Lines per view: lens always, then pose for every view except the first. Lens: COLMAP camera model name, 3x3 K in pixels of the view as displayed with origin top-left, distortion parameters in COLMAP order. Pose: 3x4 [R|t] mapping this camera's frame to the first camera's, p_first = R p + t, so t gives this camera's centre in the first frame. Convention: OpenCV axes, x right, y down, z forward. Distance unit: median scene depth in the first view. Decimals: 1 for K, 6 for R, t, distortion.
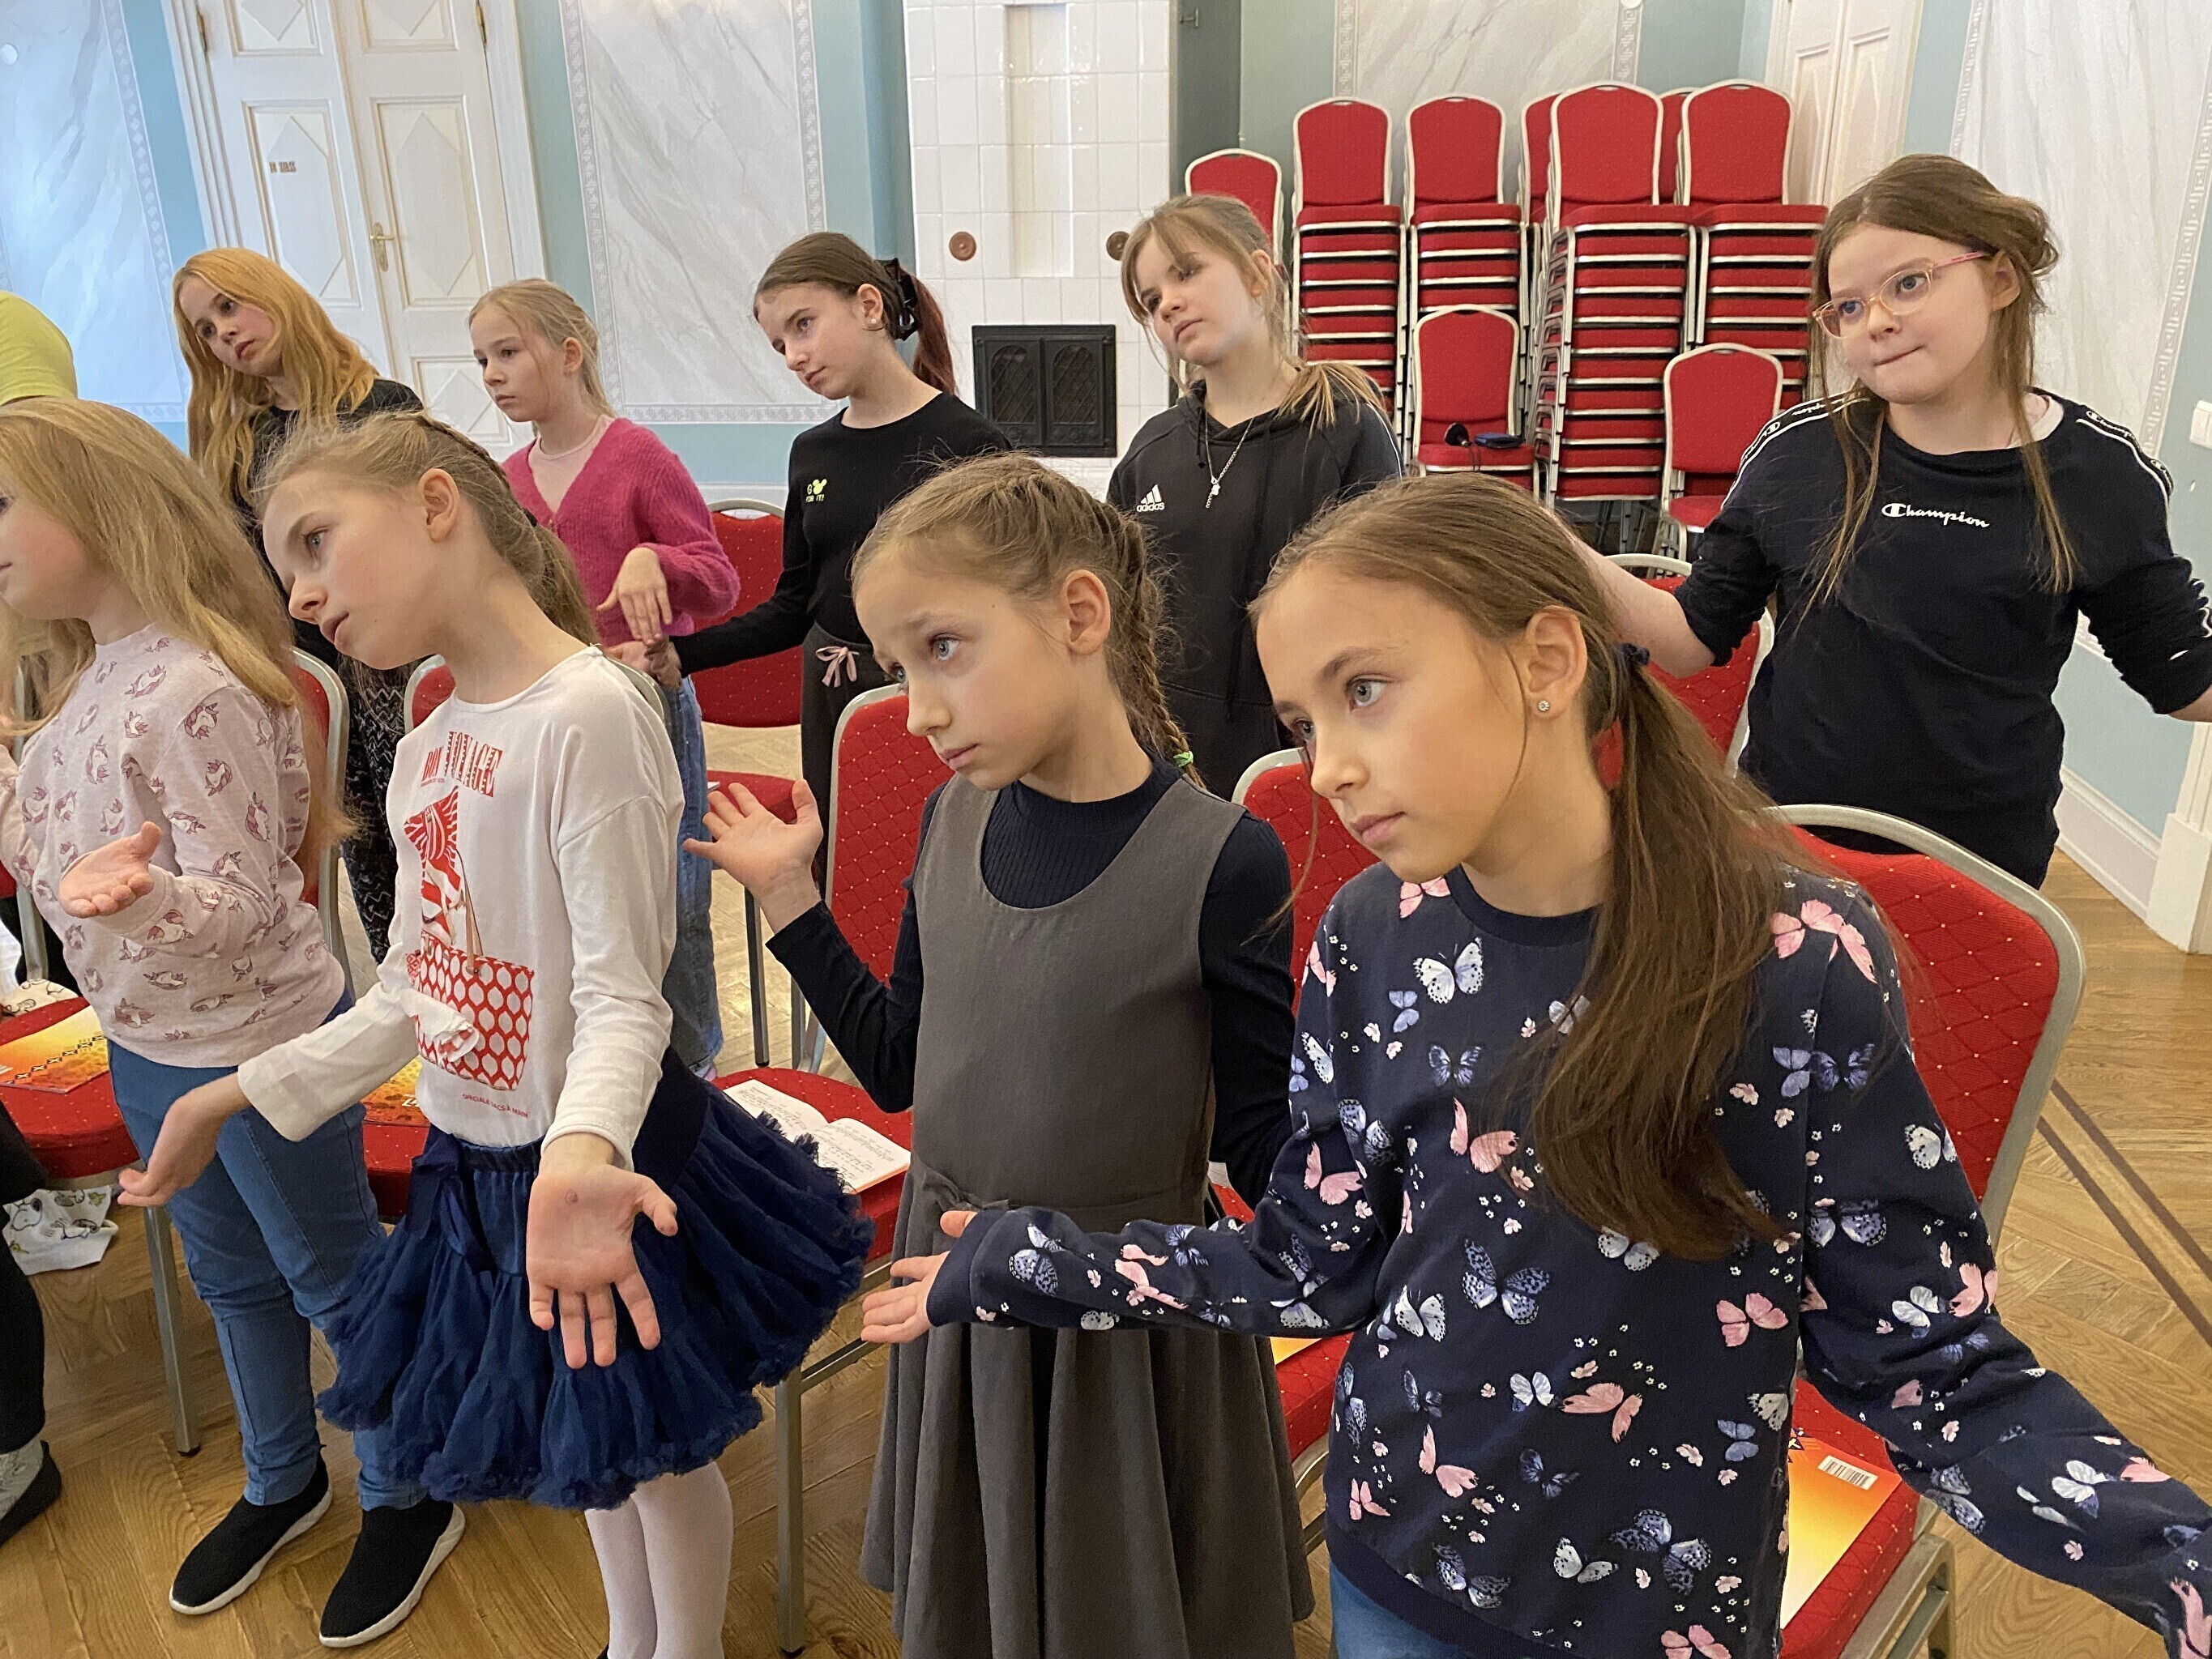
lens RADIAL K [[1687.4, 0, 1111.2], [0, 1687.4, 811.9], [0, 0, 1]] dist [-0.005866, 0.013766]
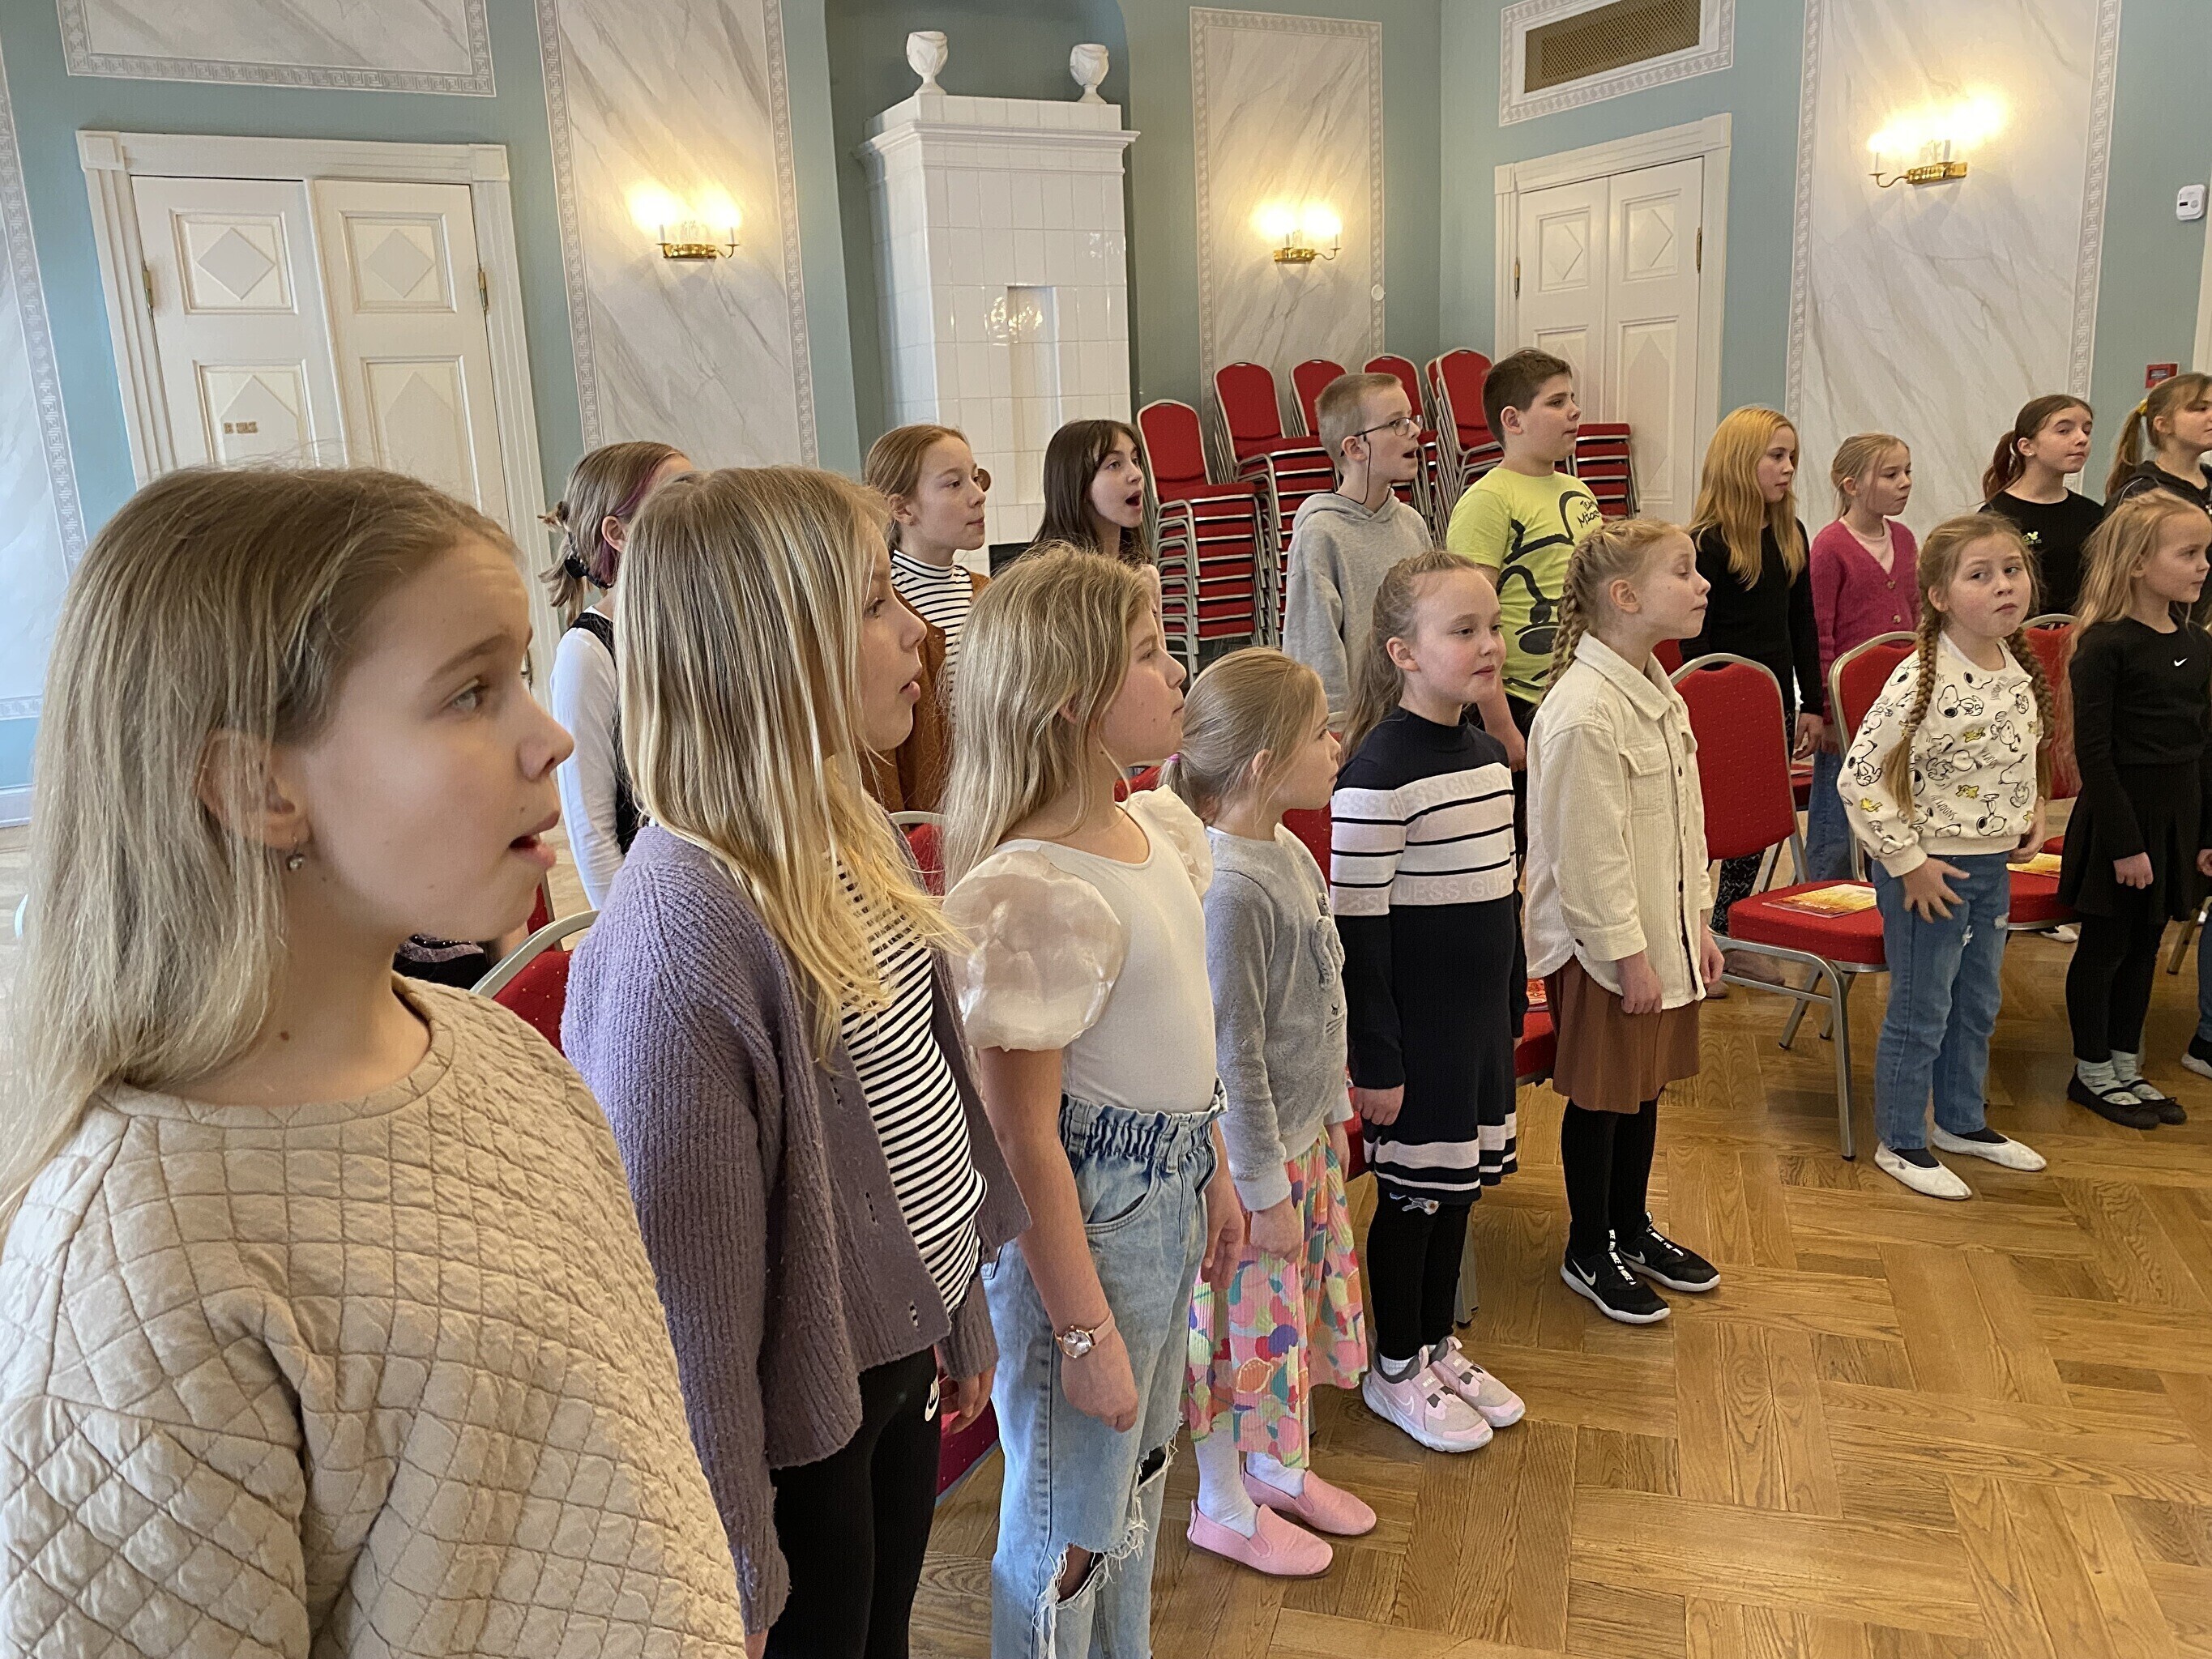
lens RADIAL K [[1687.4, 0, 1103.7], [0, 1687.4, 831.2], [0, 0, 1]] dist [-0.005866, 0.013766]
pose [[0.827186, -0.145679, 0.542717, -0.668822], [0.221296, 0.972215, -0.076322, 0.009920], [-0.516519, 0.183234, 0.836441, 0.020247]]
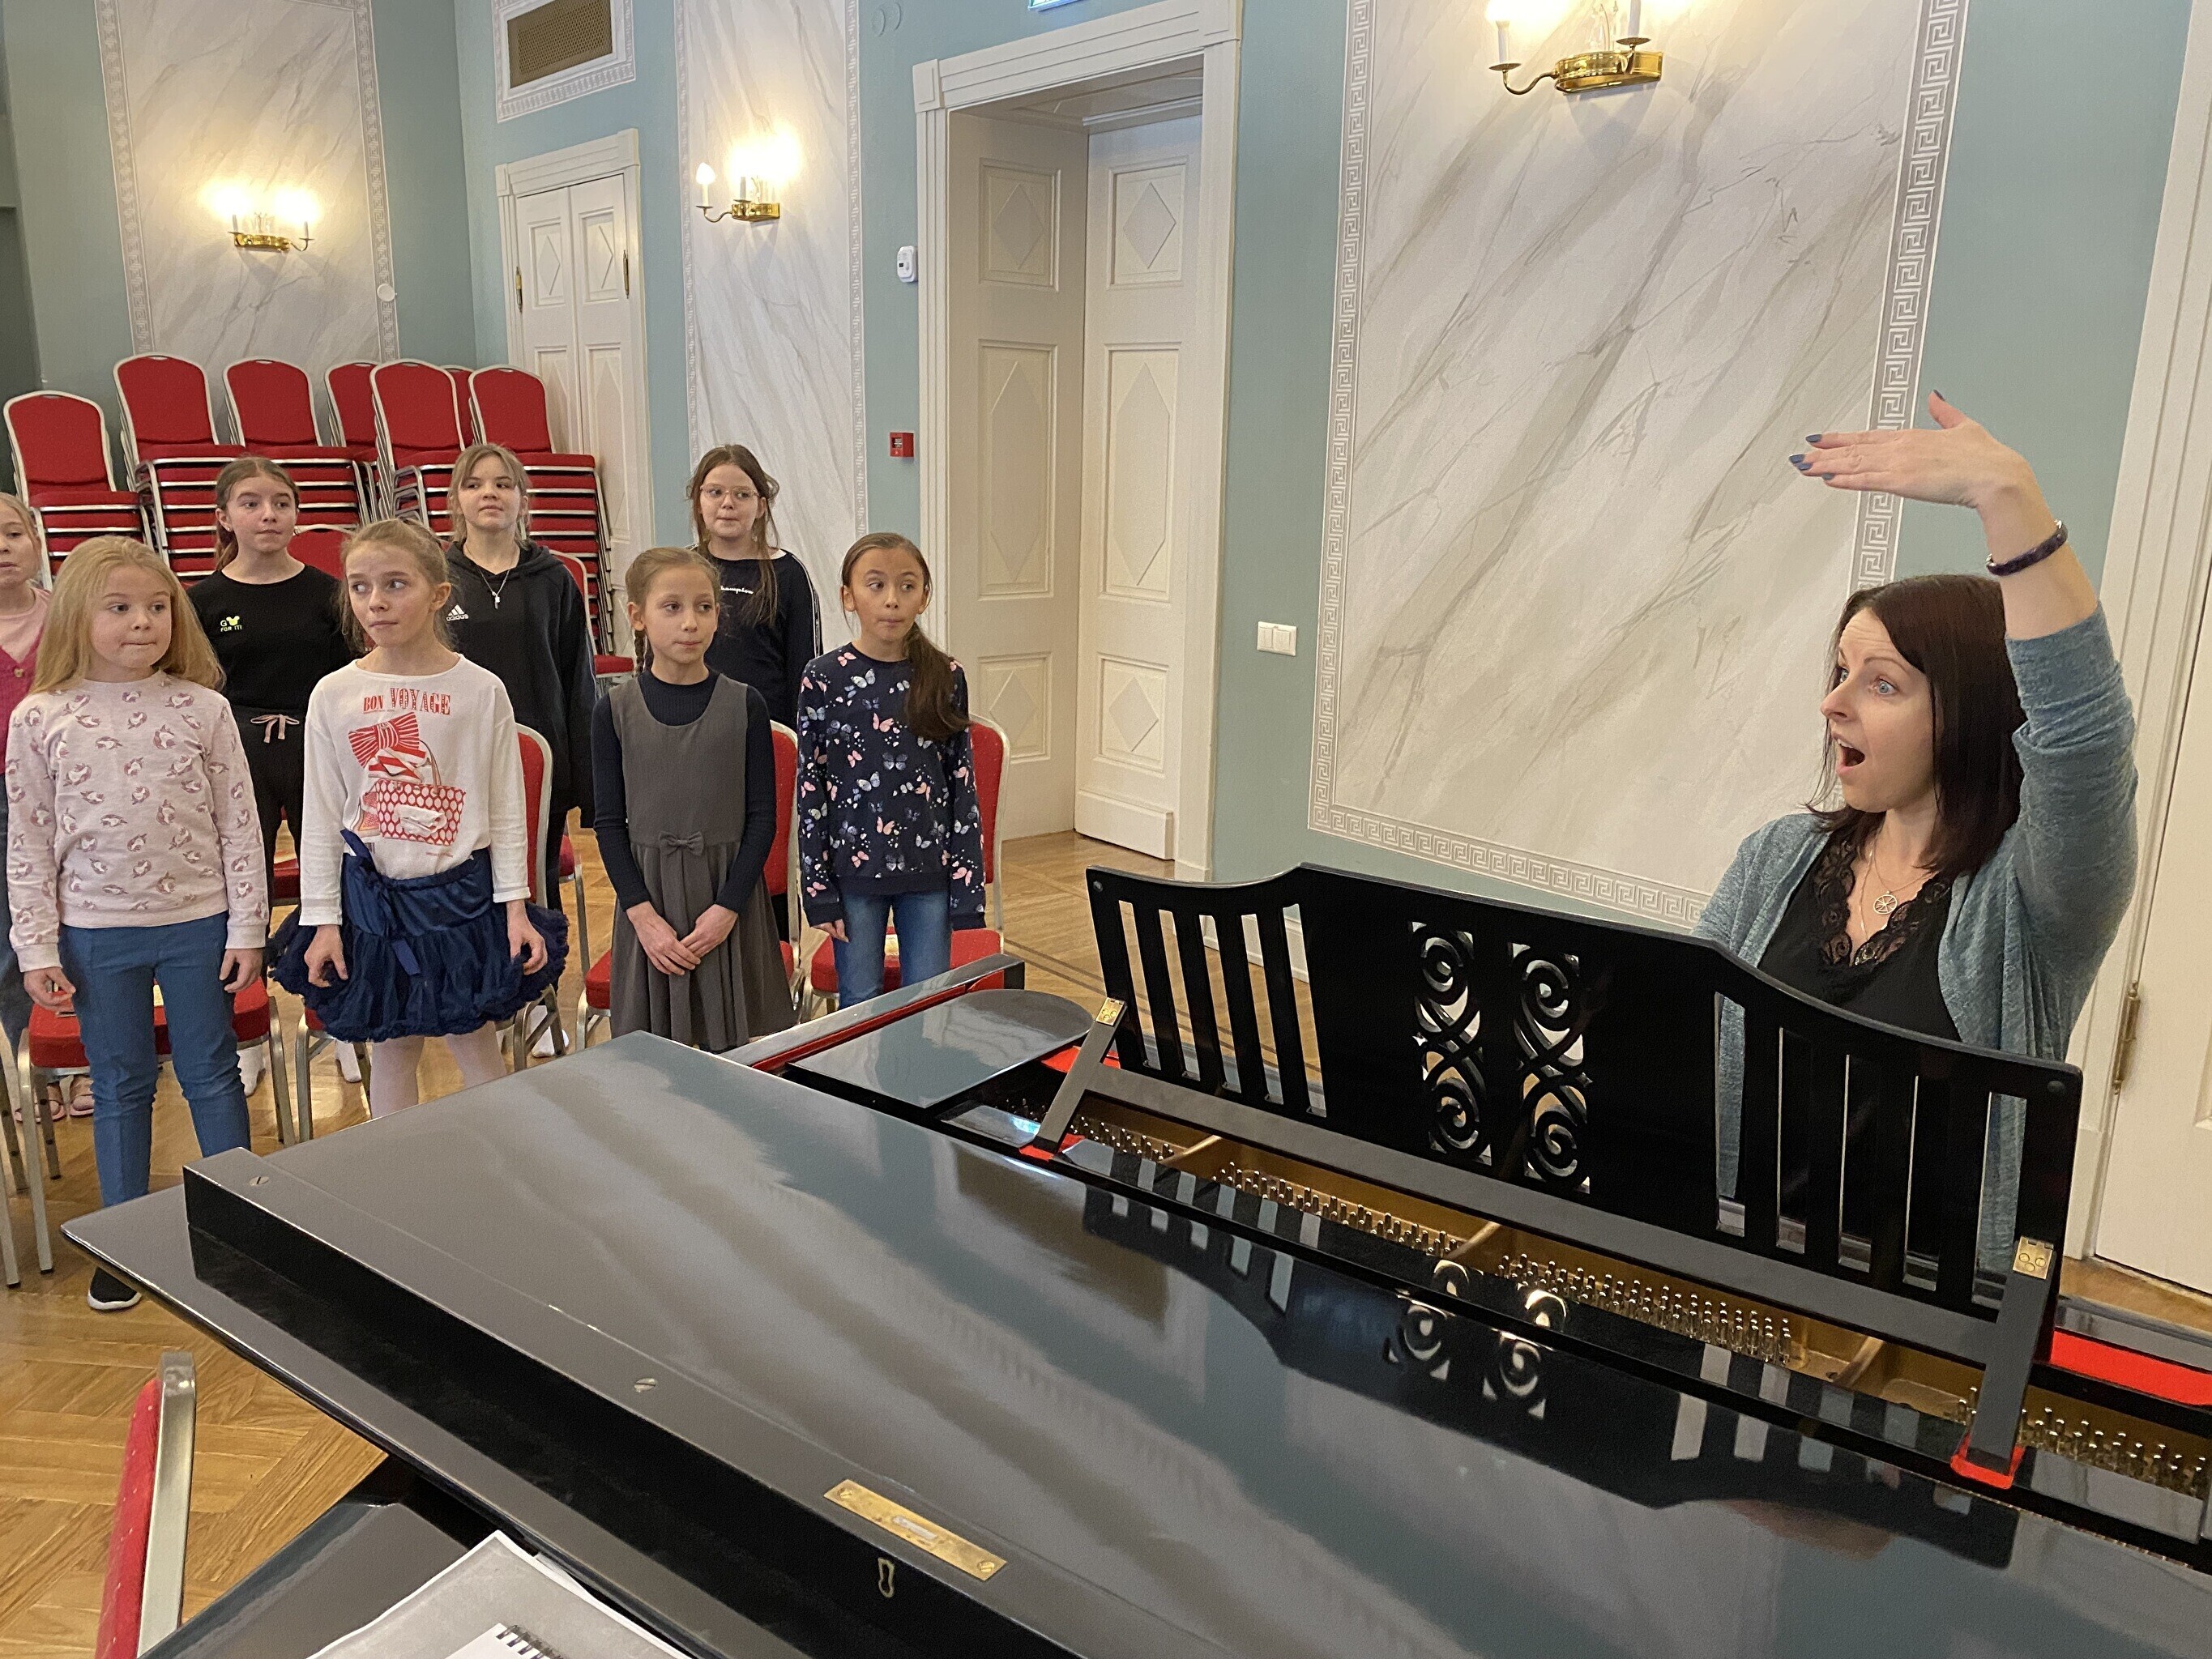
lens RADIAL K [[1687.4, 0, 1109.9], [0, 1687.4, 834.1], [0, 0, 1]] dist [-0.005866, 0.013766]
pose [[0.713479, -0.127431, 0.688991, -0.222379], [0.207355, 0.977678, -0.033900, 0.073773], [-0.669292, 0.167053, 0.723976, -0.217644]]
